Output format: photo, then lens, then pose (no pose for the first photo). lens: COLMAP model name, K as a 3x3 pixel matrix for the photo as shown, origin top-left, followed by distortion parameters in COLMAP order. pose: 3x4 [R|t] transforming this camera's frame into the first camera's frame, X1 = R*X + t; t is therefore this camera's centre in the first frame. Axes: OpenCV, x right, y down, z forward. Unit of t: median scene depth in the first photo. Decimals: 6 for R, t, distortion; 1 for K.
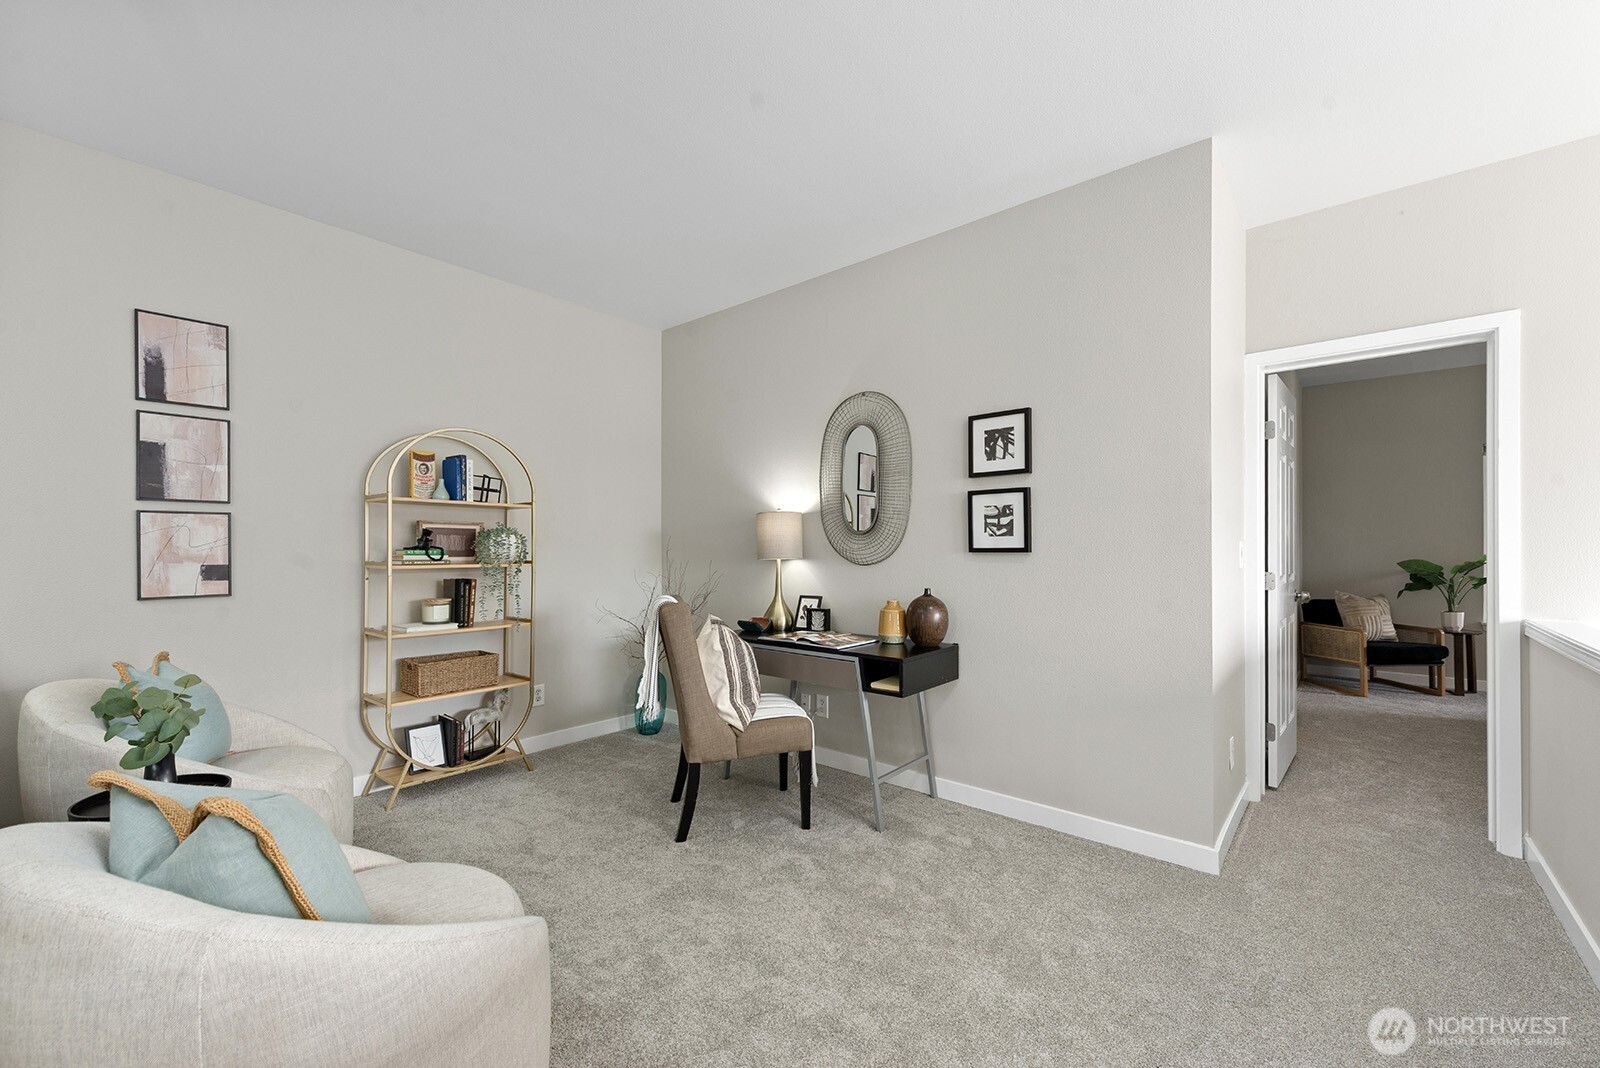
lens RADIAL K [[670.5, 0, 804.9], [0, 670.5, 539.7], [0, 0, 1]] dist [0.001435, 0.000536]
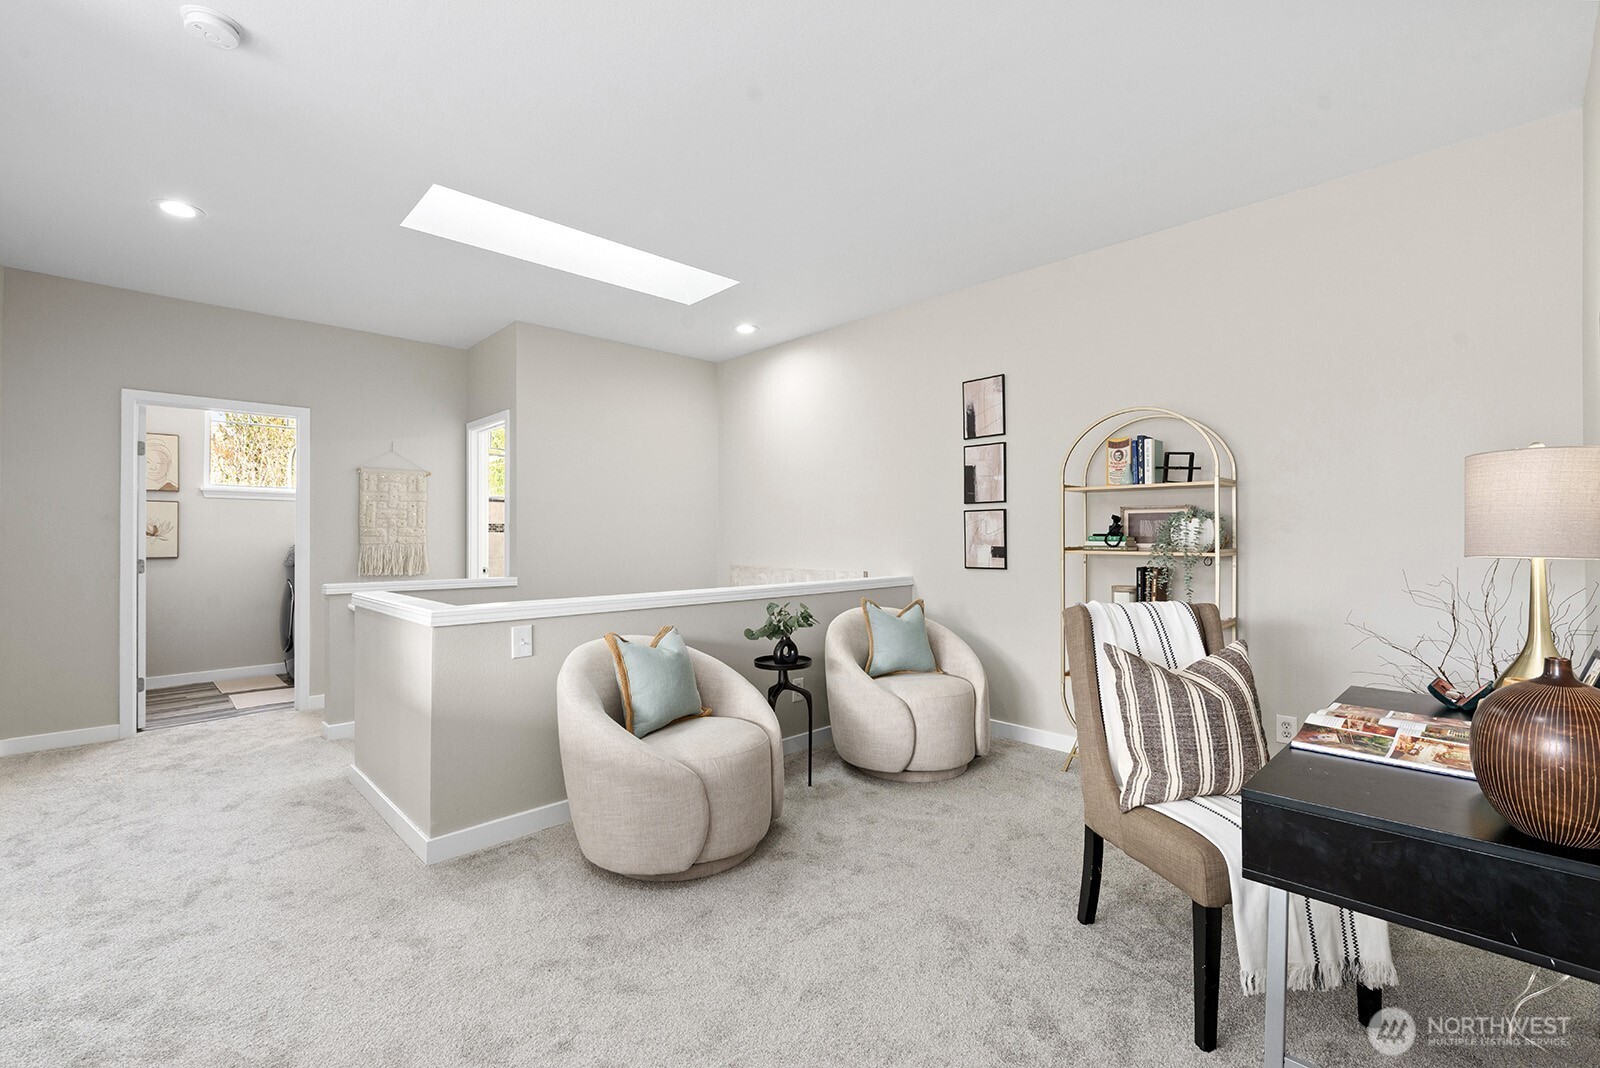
lens RADIAL K [[698.2, 0, 800.0], [0, 698.2, 534.0], [0, 0, 1]] dist [-0.001499, -0.000180]
pose [[-0.132572, -0.001888, -0.991172, 0.631134], [0.015584, 0.999871, -0.003989, 0.010432], [0.991051, -0.015975, -0.132526, 0.786661]]
